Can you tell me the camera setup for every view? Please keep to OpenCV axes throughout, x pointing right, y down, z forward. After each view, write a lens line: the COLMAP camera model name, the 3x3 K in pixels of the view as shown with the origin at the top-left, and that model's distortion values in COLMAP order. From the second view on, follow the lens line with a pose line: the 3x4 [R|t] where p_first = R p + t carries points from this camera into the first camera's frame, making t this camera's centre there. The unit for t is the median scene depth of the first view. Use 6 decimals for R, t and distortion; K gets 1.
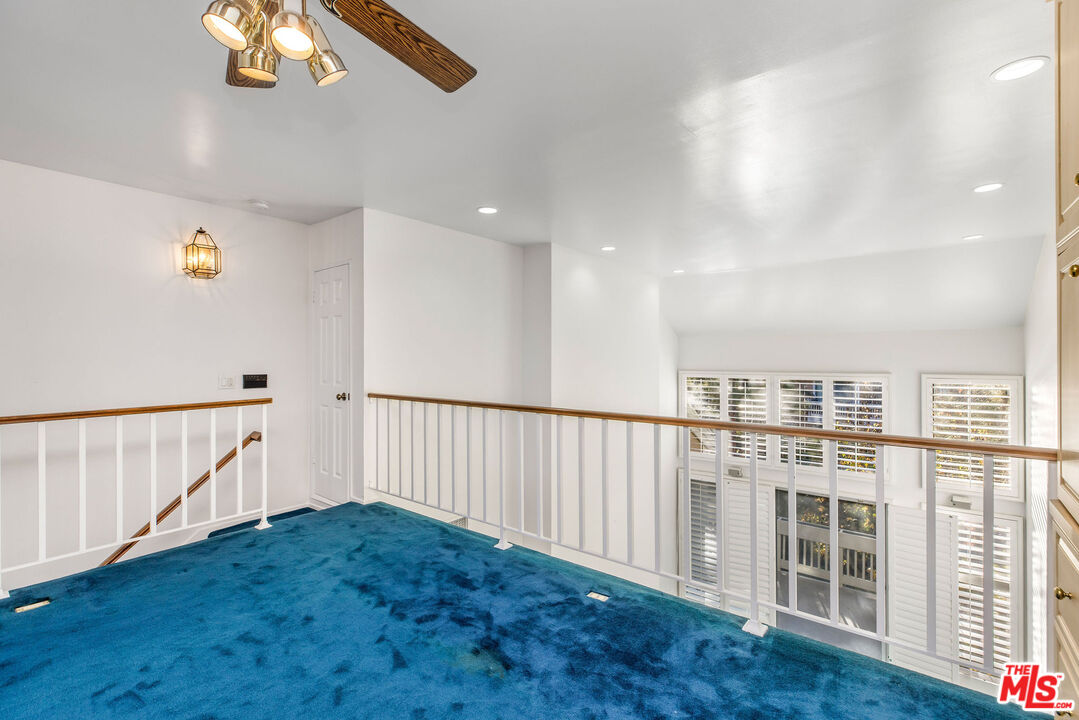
lens RADIAL K [[487.2, 0, 548.2], [0, 487.2, 353.9], [0, 0, 1]] dist [0.012157, 0.000040]
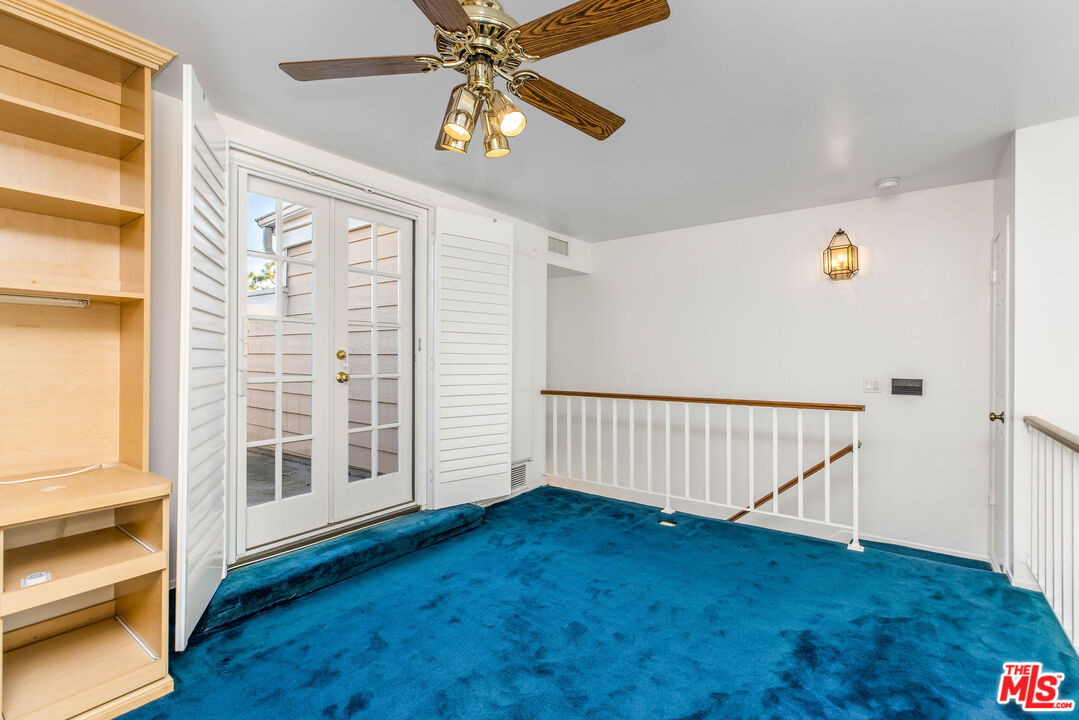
lens RADIAL K [[487.2, 0, 548.2], [0, 487.2, 353.9], [0, 0, 1]] dist [0.012157, 0.000040]
pose [[0.036571, -0.006112, -0.999312, 0.346355], [0.001826, 0.999980, -0.006050, 0.003111], [0.999329, -0.001603, 0.036582, 0.480195]]
